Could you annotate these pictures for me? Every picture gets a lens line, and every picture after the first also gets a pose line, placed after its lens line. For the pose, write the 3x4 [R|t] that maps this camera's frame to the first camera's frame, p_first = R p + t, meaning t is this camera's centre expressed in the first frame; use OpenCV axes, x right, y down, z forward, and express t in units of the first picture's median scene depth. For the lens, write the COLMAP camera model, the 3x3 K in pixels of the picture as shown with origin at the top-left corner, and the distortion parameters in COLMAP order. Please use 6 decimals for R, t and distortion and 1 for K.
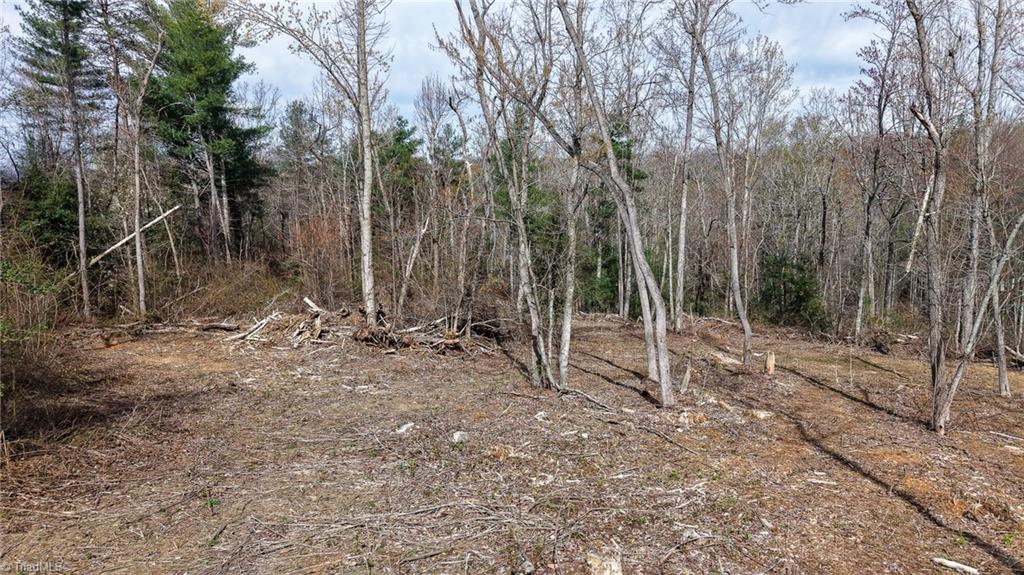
lens RADIAL K [[683.2, 0, 509.5], [0, 683.2, 292.8], [0, 0, 1]] dist [0.006742, -0.004295]
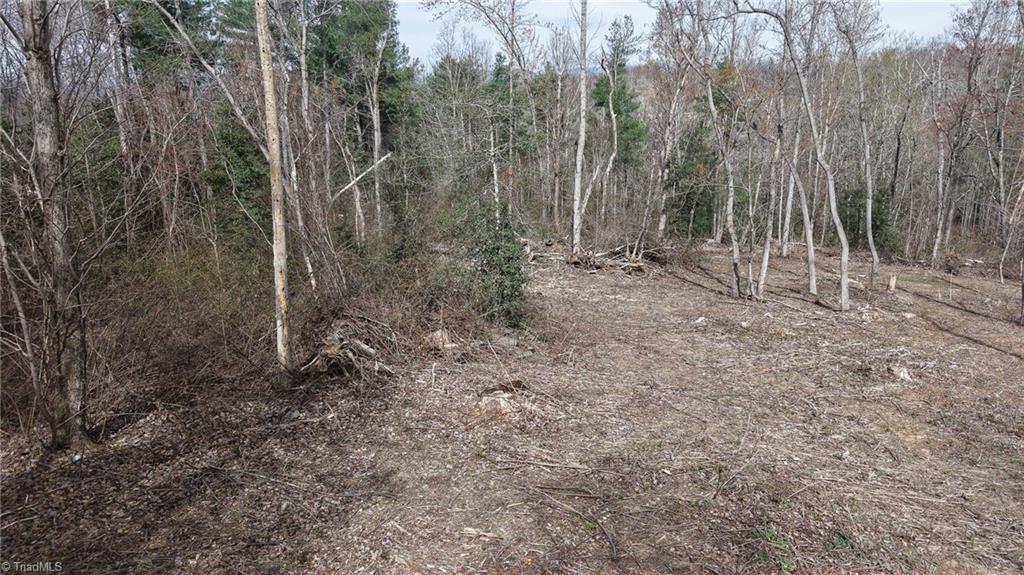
lens RADIAL K [[690.1, 0, 515.2], [0, 690.1, 290.9], [0, 0, 1]] dist [0.006358, 0.003215]
pose [[0.999684, 0.006800, -0.024184, -0.276016], [-0.003909, 0.993048, 0.117647, -0.033710], [0.024816, -0.117515, 0.992761, -0.328497]]
